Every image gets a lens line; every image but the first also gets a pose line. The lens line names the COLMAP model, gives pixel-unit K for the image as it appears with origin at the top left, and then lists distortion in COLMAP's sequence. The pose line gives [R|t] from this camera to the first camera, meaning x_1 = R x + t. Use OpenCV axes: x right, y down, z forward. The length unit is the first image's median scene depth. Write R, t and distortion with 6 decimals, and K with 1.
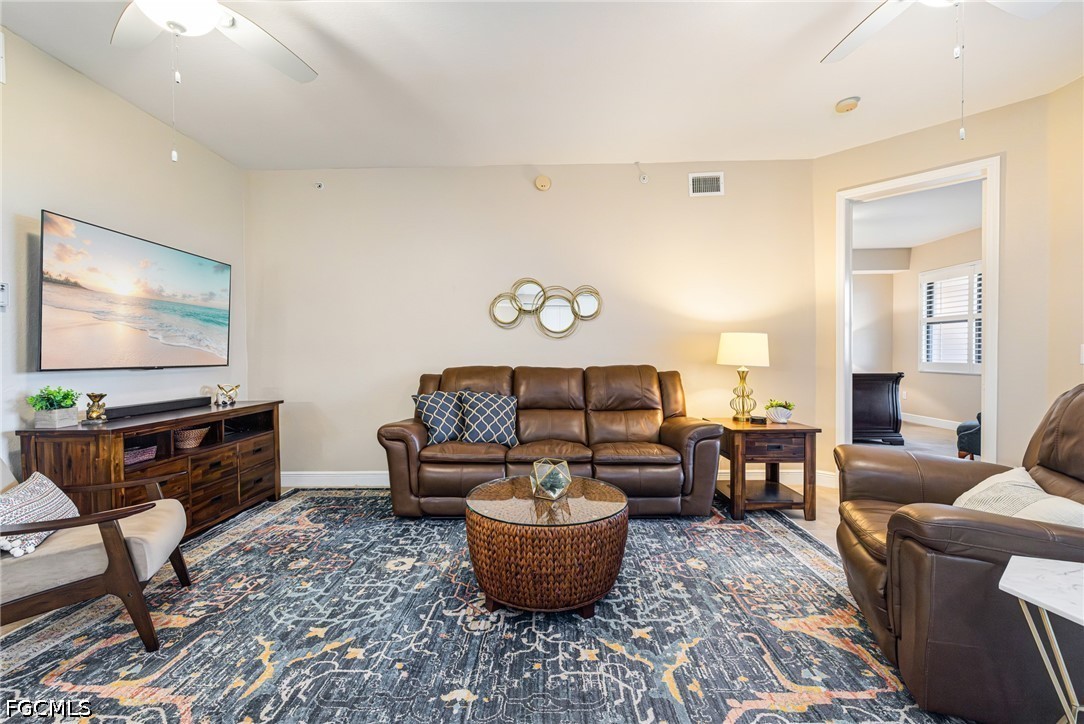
lens RADIAL K [[470.3, 0, 539.6], [0, 470.3, 360.1], [0, 0, 1]] dist [0.001291, -0.000599]
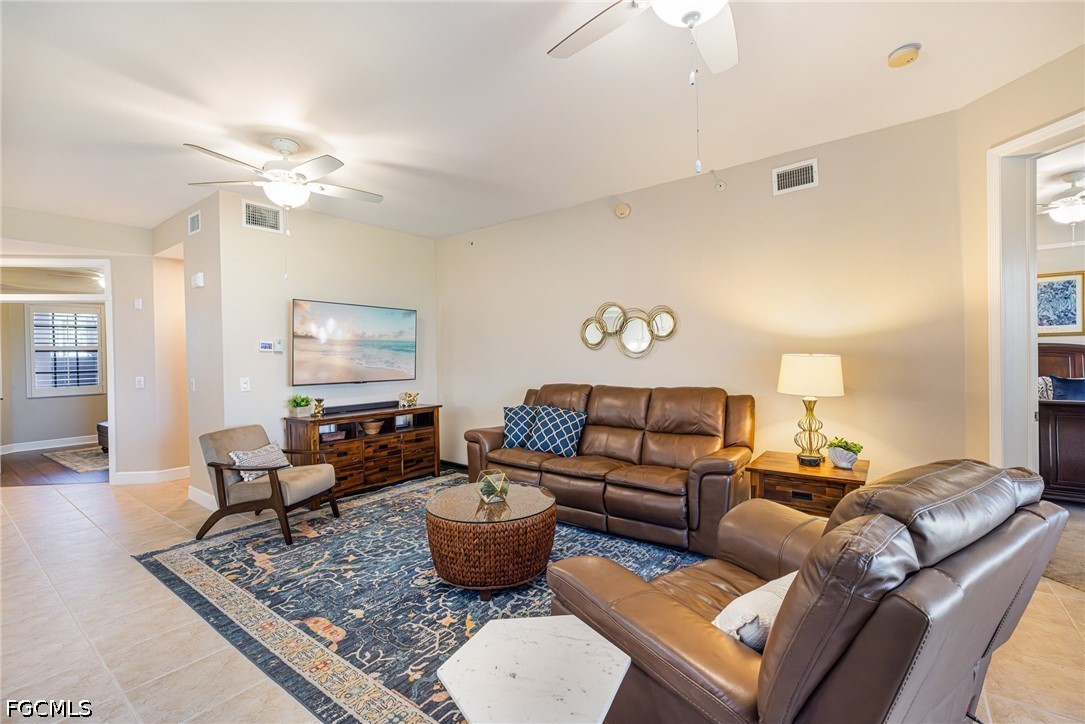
lens RADIAL K [[470.7, 0, 545.0], [0, 470.7, 362.1], [0, 0, 1]] dist [0.001291, -0.000599]
pose [[0.814404, 0.000220, -0.580298, 0.641049], [0.003475, 0.999980, 0.005255, -0.060647], [0.580287, -0.006297, 0.814387, 0.054195]]
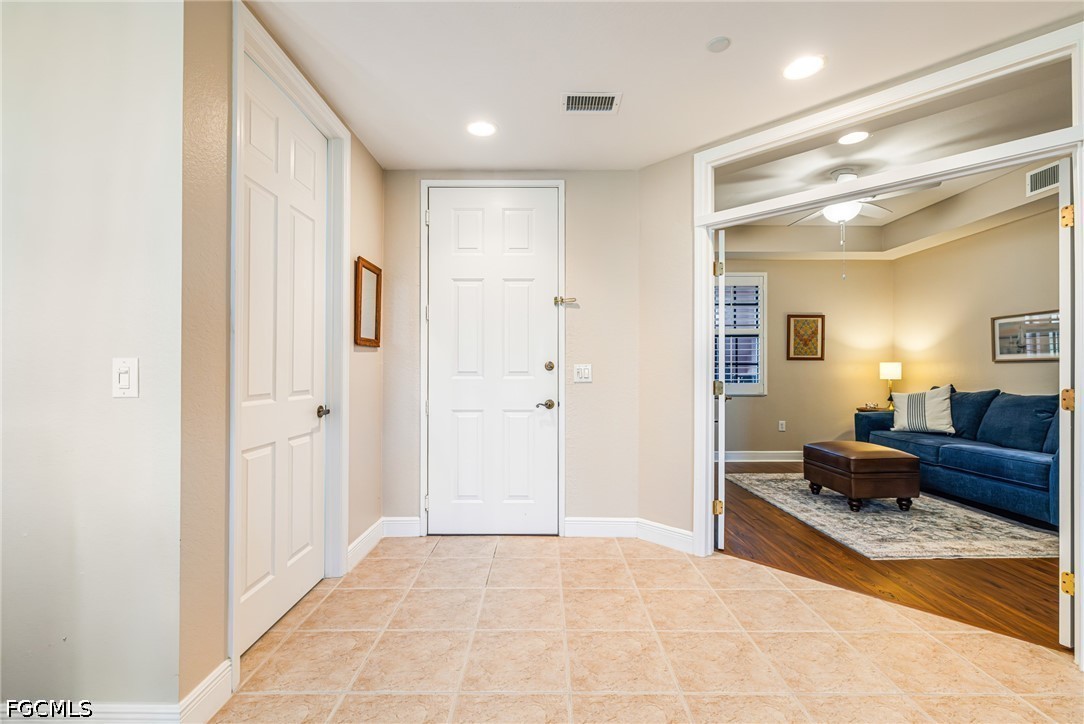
lens RADIAL K [[470.3, 0, 547.5], [0, 470.3, 366.0], [0, 0, 1]] dist [0.001291, -0.000599]
pose [[0.033995, 0.005515, -0.999407, -1.066118], [-0.018125, 0.999824, 0.004901, 0.011843], [0.999258, 0.017948, 0.034089, -0.163778]]
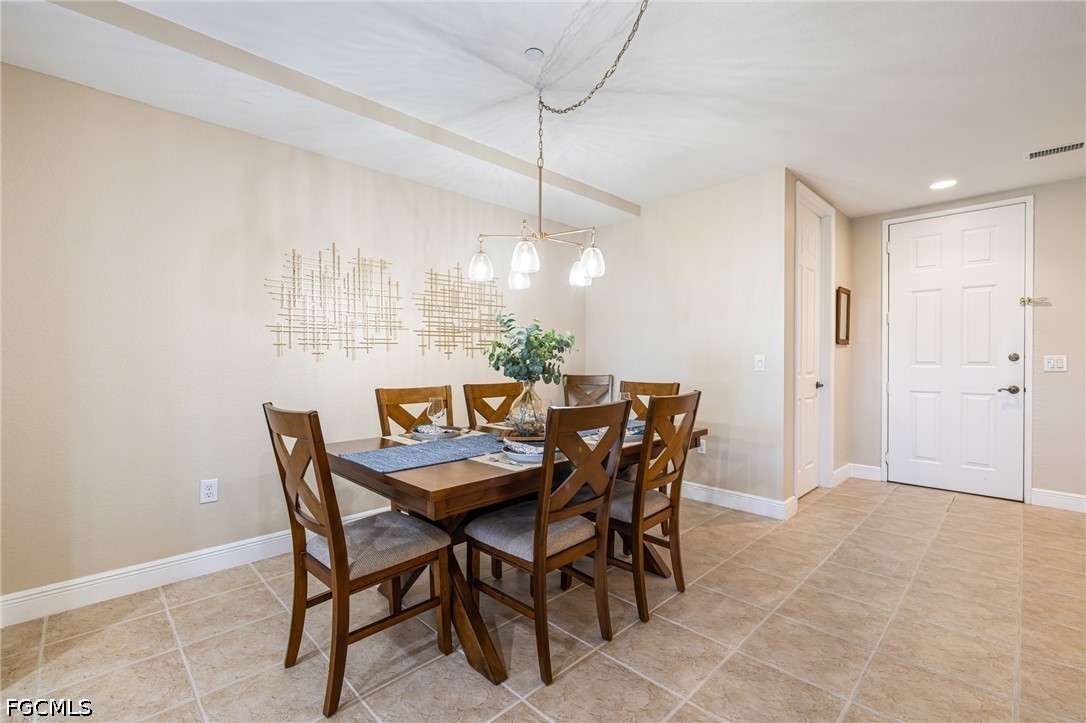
lens RADIAL K [[471.2, 0, 547.5], [0, 471.2, 363.0], [0, 0, 1]] dist [0.001291, -0.000599]
pose [[-0.691397, 0.016816, -0.722279, -0.366019], [-0.005071, 0.999592, 0.028126, 0.003851], [0.722457, 0.023109, -0.691030, -0.152474]]
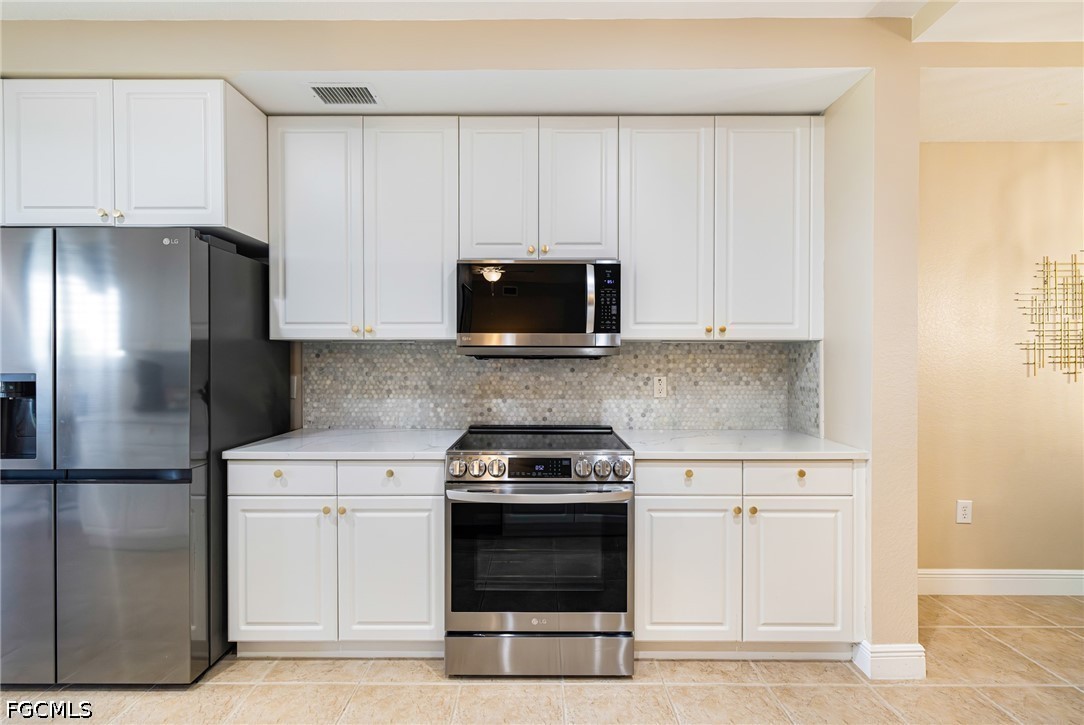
lens RADIAL K [[470.3, 0, 536.6], [0, 470.3, 361.5], [0, 0, 1]] dist [0.001291, -0.000599]
pose [[-0.999665, 0.007754, -0.024678, 0.217978], [0.007319, 0.999817, 0.017652, -0.027965], [0.024810, 0.017466, -0.999540, -0.350243]]
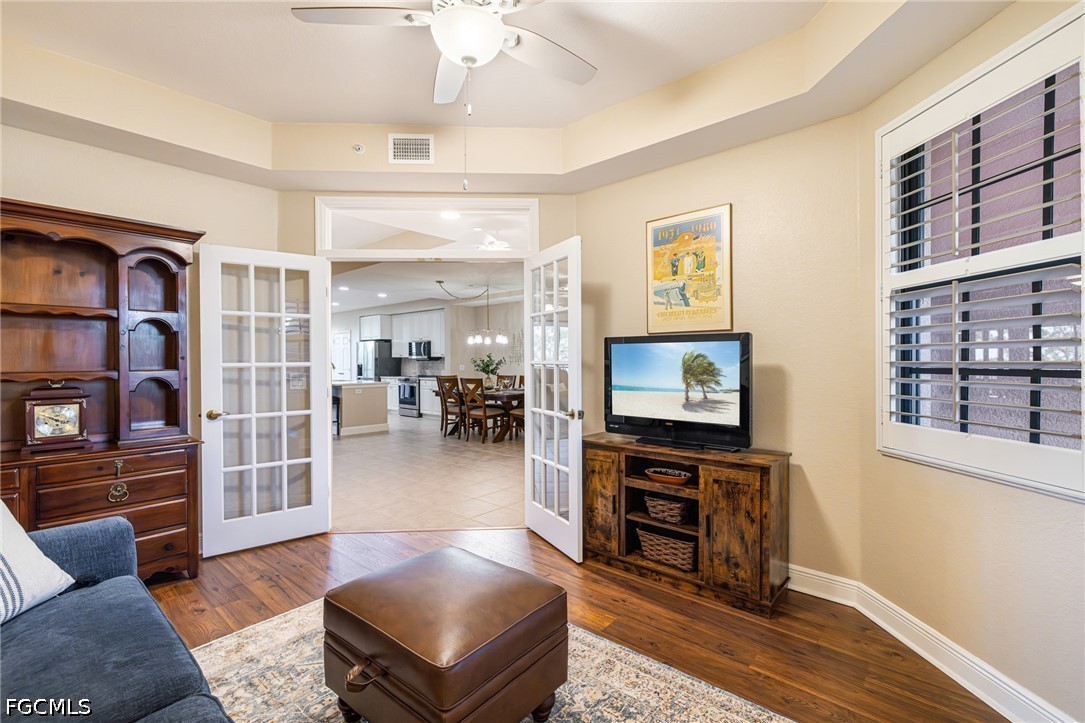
lens RADIAL K [[470.7, 0, 543.1], [0, 470.7, 363.1], [0, 0, 1]] dist [0.001291, -0.000599]
pose [[-0.768263, 0.008383, 0.640080, -2.783463], [0.020468, 0.999725, 0.011473, -0.024839], [-0.639807, 0.021916, -0.768223, 1.067870]]
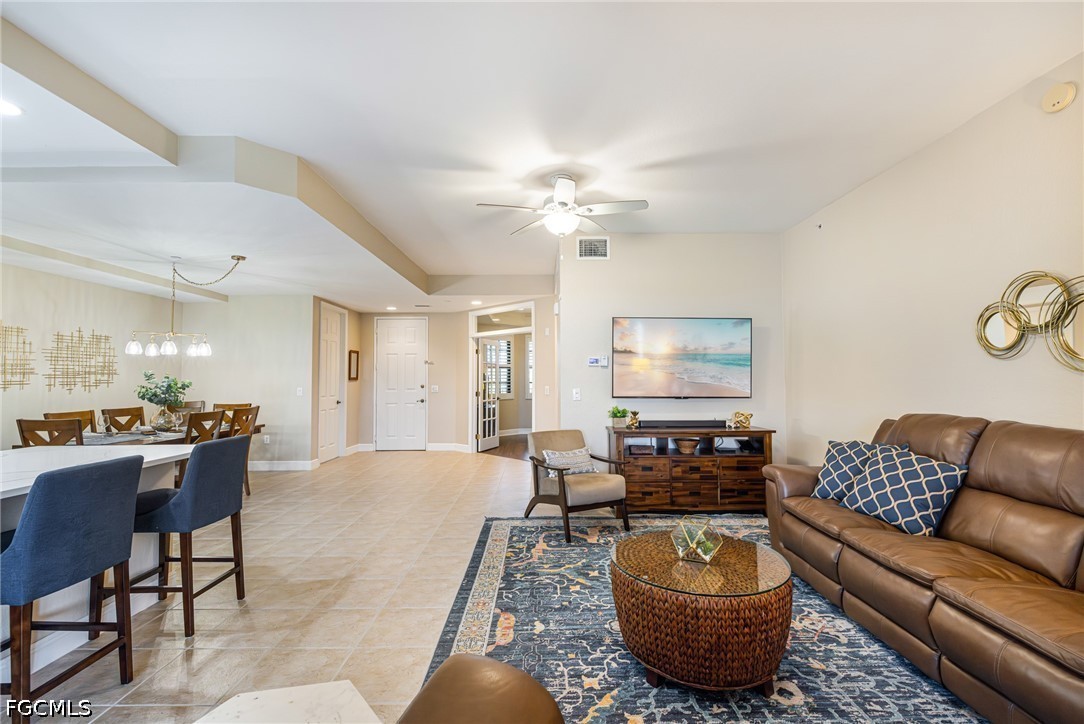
lens RADIAL K [[470.3, 0, 545.5], [0, 470.3, 360.0], [0, 0, 1]] dist [0.001291, -0.000599]
pose [[0.041454, -0.033522, -0.998578, 0.718862], [-0.009385, 0.999380, -0.033939, -0.051840], [0.999096, 0.010779, 0.041114, 0.494940]]
